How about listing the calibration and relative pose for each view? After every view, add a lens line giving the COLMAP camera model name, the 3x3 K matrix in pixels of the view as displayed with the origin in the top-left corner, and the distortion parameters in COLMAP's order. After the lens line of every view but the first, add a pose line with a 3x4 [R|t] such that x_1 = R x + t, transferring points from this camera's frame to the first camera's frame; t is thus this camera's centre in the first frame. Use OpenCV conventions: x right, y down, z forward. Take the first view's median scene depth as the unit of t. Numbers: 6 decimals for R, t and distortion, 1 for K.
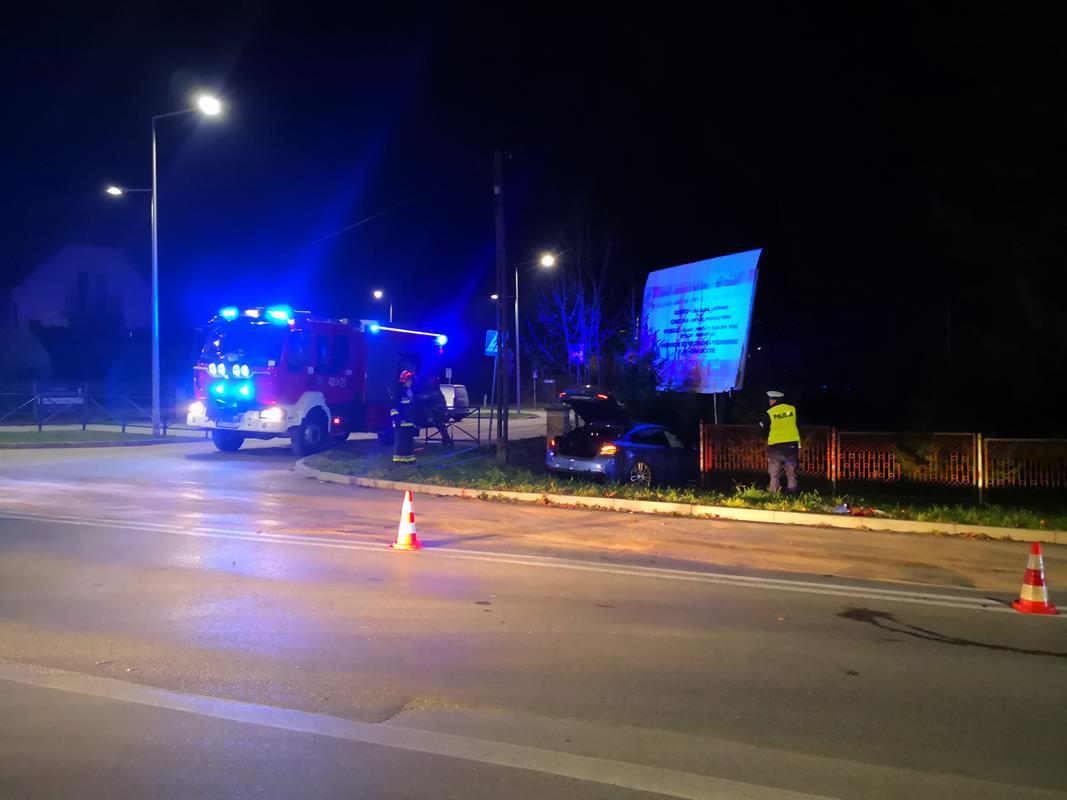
lens RADIAL K [[857.7, 0, 535.9], [0, 857.7, 422.4], [0, 0, 1]] dist [0.001827, -0.000200]
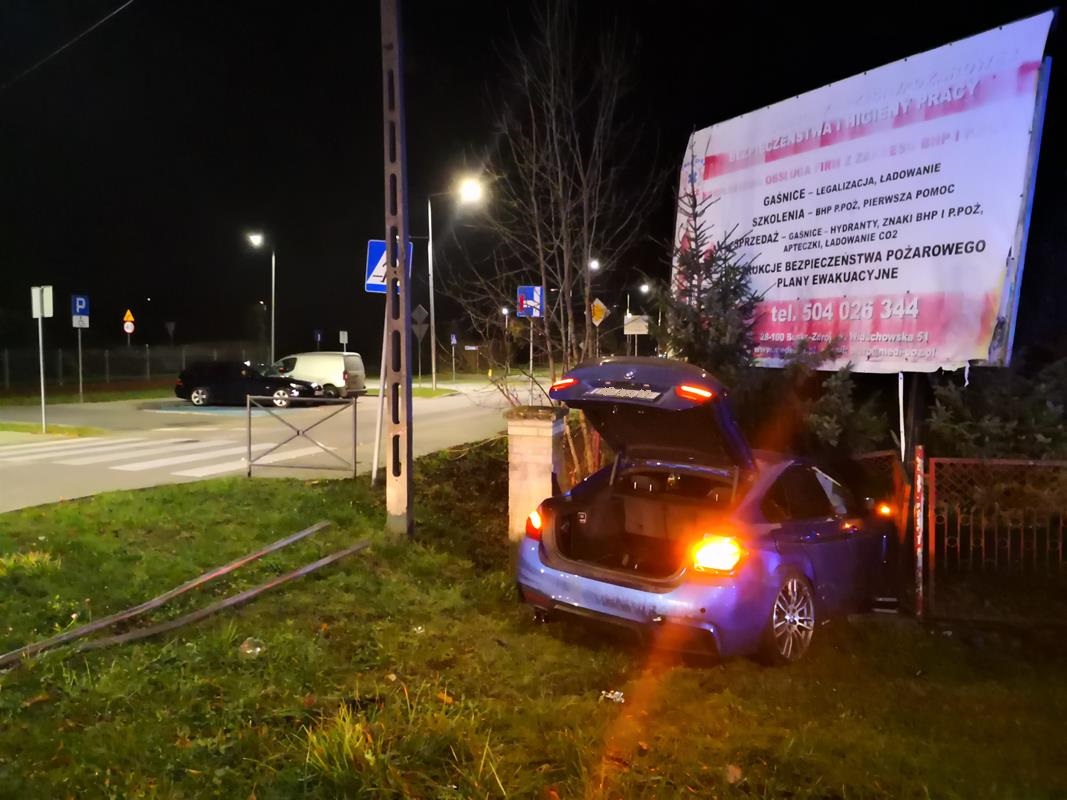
lens RADIAL K [[869.8, 0, 533.5], [0, 869.8, 400.0], [0, 0, 1]] dist [0.000017, -0.002871]
pose [[0.995464, -0.007652, 0.094833, -0.013343], [0.006531, 0.999905, 0.012121, -0.025836], [-0.094917, -0.011447, 0.995419, 0.563102]]
